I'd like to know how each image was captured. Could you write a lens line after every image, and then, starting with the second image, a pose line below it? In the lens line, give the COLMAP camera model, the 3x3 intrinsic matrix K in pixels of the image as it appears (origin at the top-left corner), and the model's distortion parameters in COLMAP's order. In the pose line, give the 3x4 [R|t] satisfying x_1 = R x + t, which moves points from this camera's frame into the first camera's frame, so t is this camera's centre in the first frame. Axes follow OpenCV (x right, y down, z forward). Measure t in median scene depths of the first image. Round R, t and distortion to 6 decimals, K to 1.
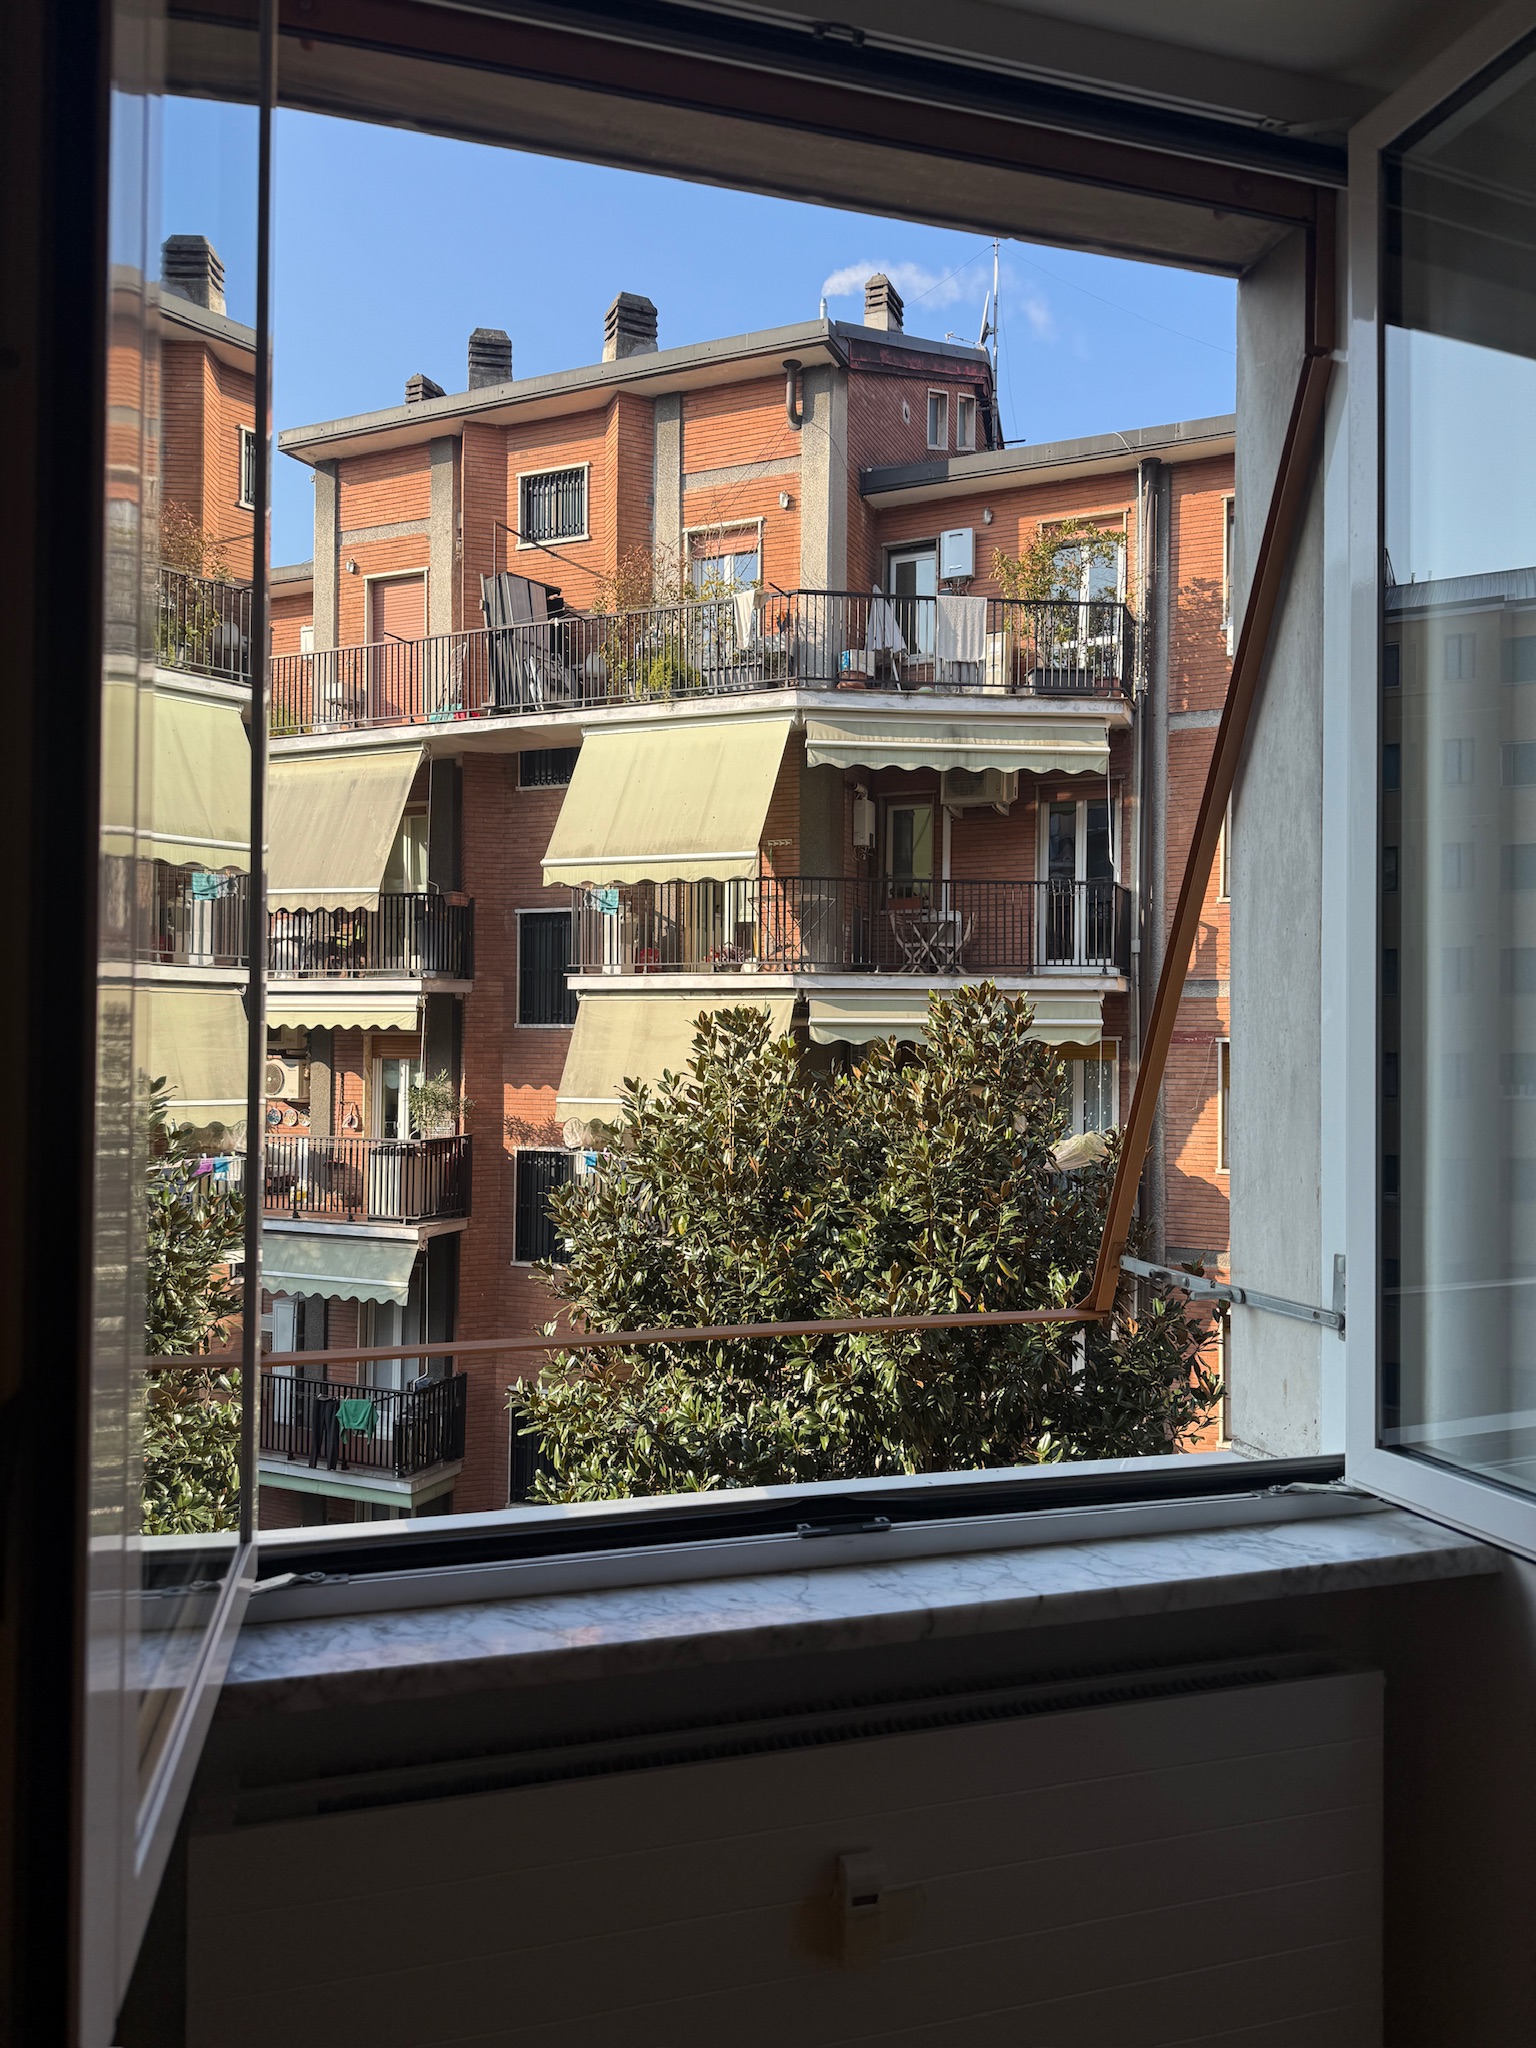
lens RADIAL K [[1432.2, 0, 768.0], [0, 1432.2, 1024.0], [0, 0, 1]] dist [0.183721, -0.390376]
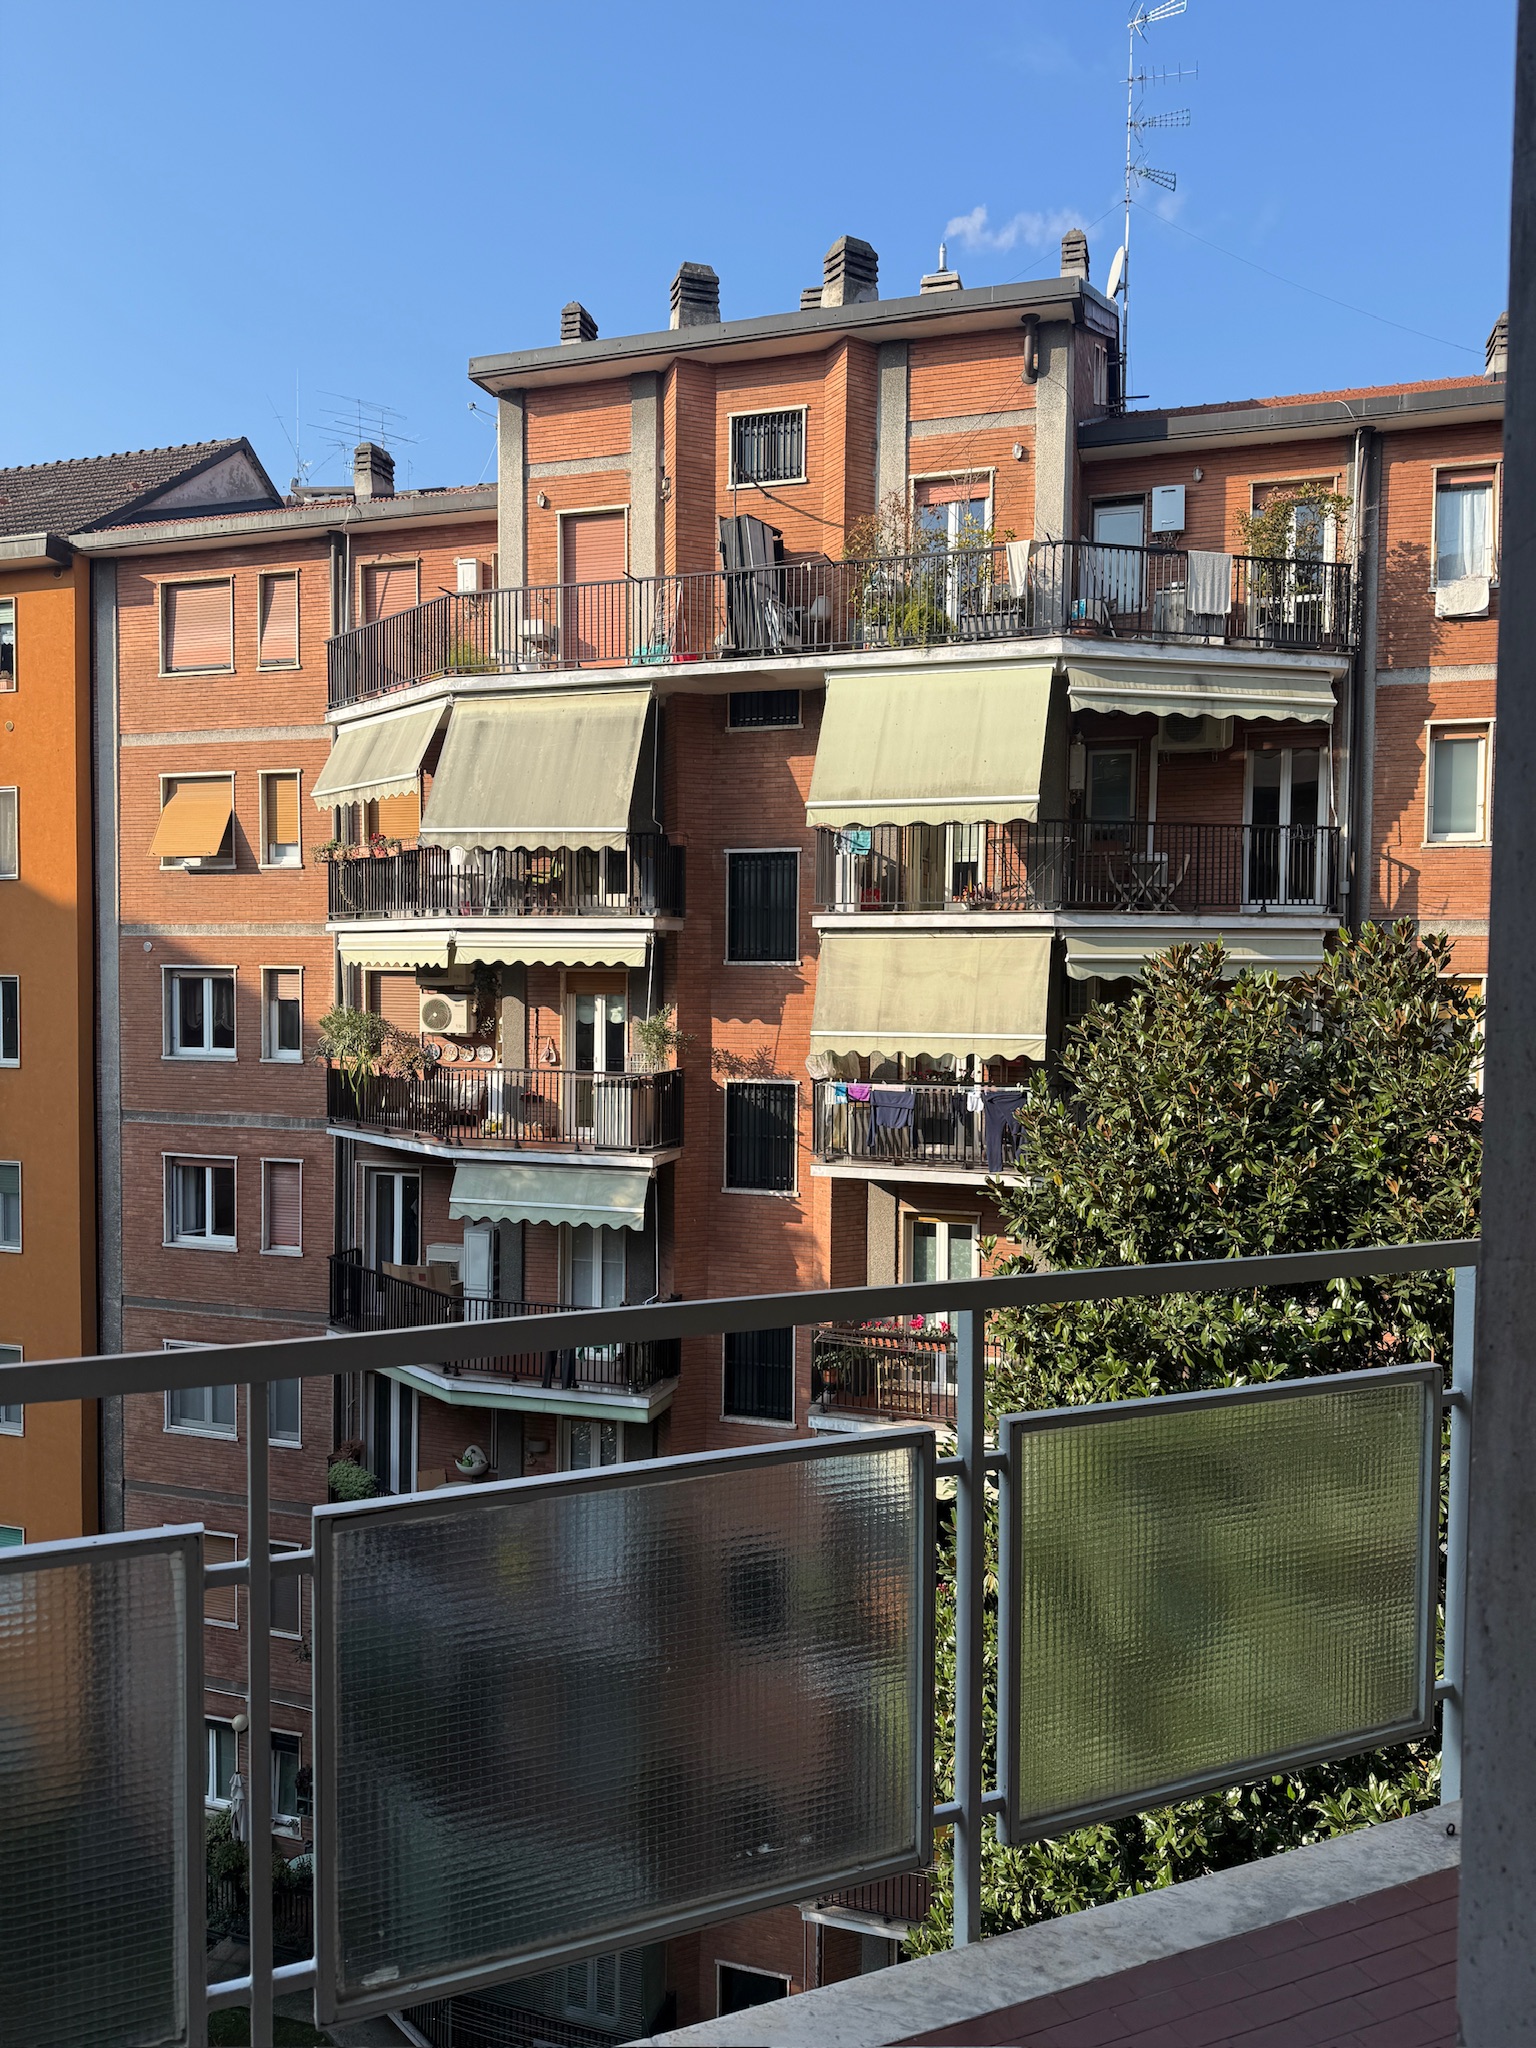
lens RADIAL K [[1433.8, 0, 769.3], [0, 1433.8, 1039.6], [0, 0, 1]] dist [0.123651, -0.225053]
pose [[0.993890, -0.005614, 0.110235, -0.268497], [-0.000482, 0.998476, 0.055193, -0.000278], [-0.110377, -0.054908, 0.992372, -0.025866]]
